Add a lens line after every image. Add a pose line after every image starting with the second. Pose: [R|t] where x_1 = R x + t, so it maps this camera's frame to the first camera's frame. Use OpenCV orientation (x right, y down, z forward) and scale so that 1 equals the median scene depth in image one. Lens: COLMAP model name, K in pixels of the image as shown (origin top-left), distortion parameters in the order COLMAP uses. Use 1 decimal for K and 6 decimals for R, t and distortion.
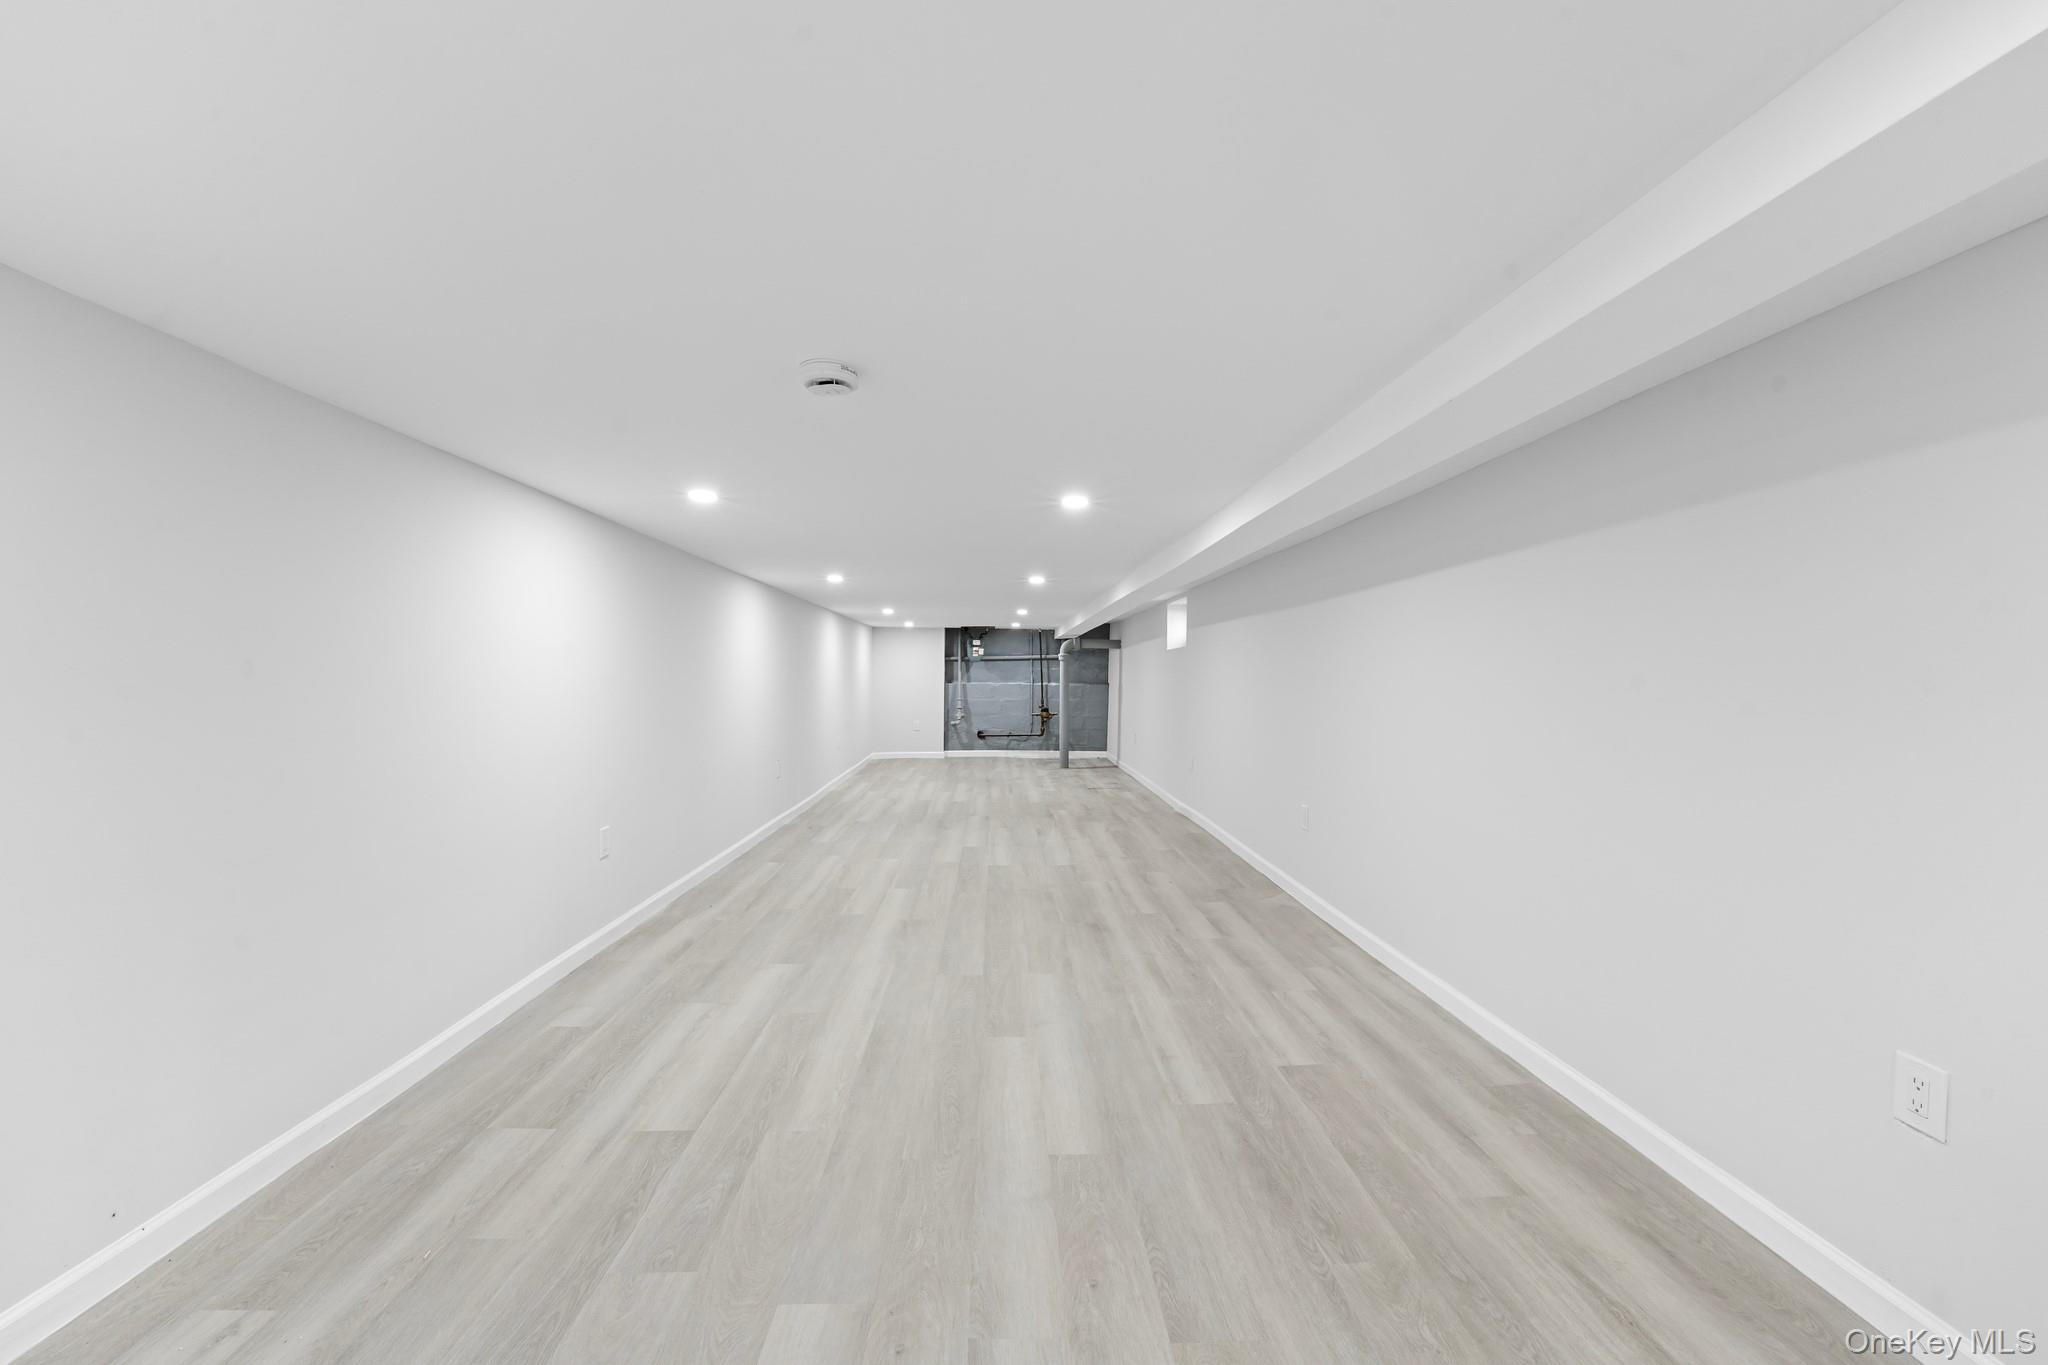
lens RADIAL K [[832.0, 0, 1029.0], [0, 832.0, 680.9], [0, 0, 1]] dist [-0.000237, -0.000835]
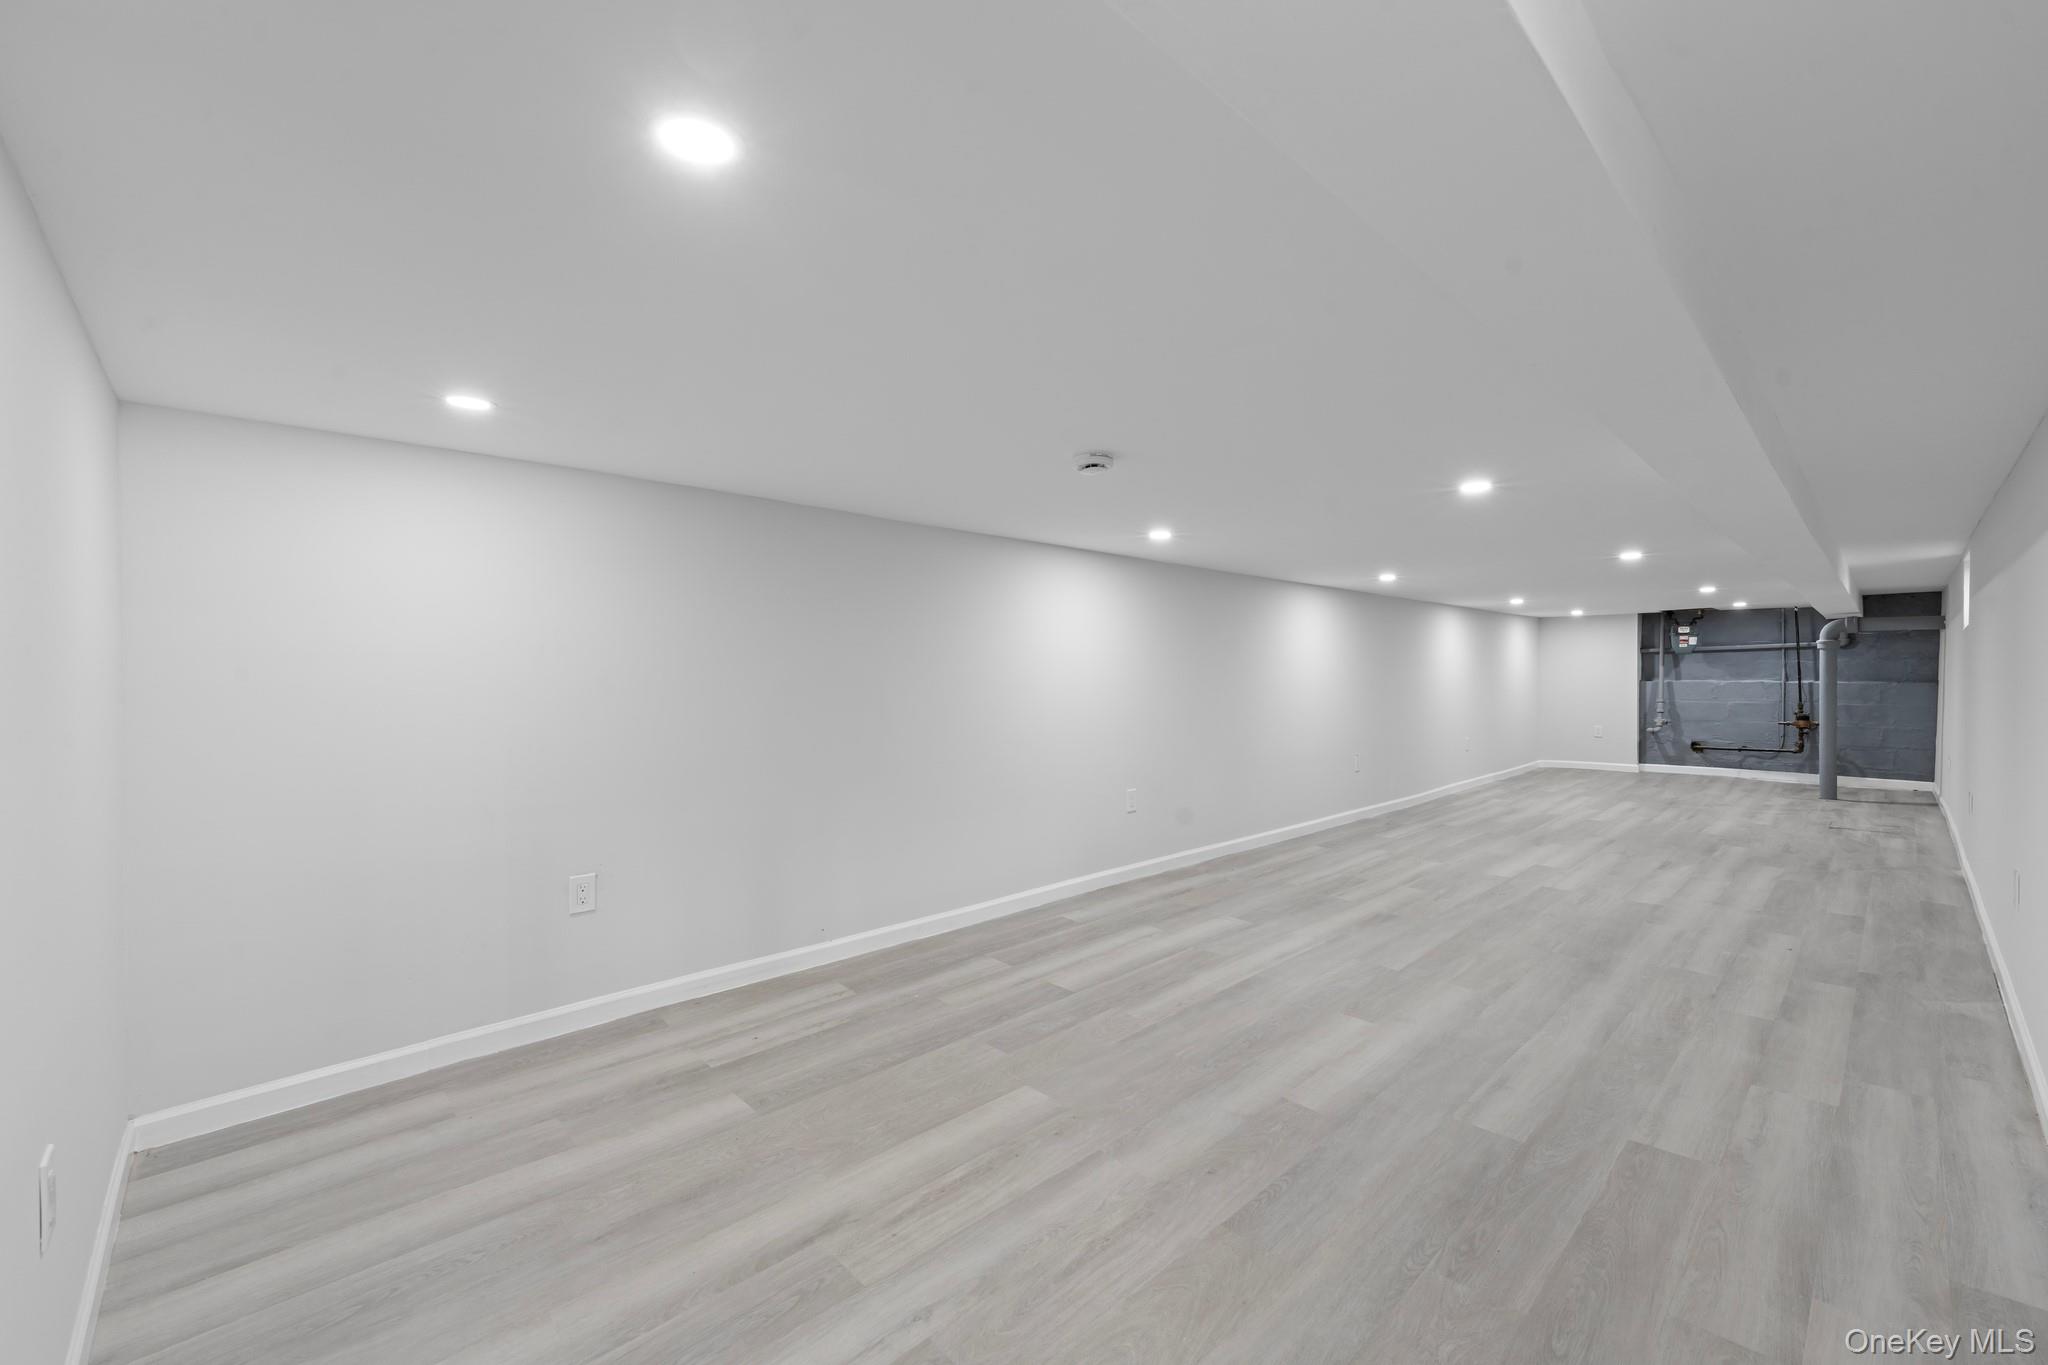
lens RADIAL K [[832.0, 0, 1012.6], [0, 832.0, 682.3], [0, 0, 1]] dist [-0.000237, -0.000835]
pose [[0.645591, -0.001581, -0.763682, 0.135647], [0.003714, 0.999993, 0.001070, 0.000635], [0.763675, -0.003527, 0.645592, -0.001617]]
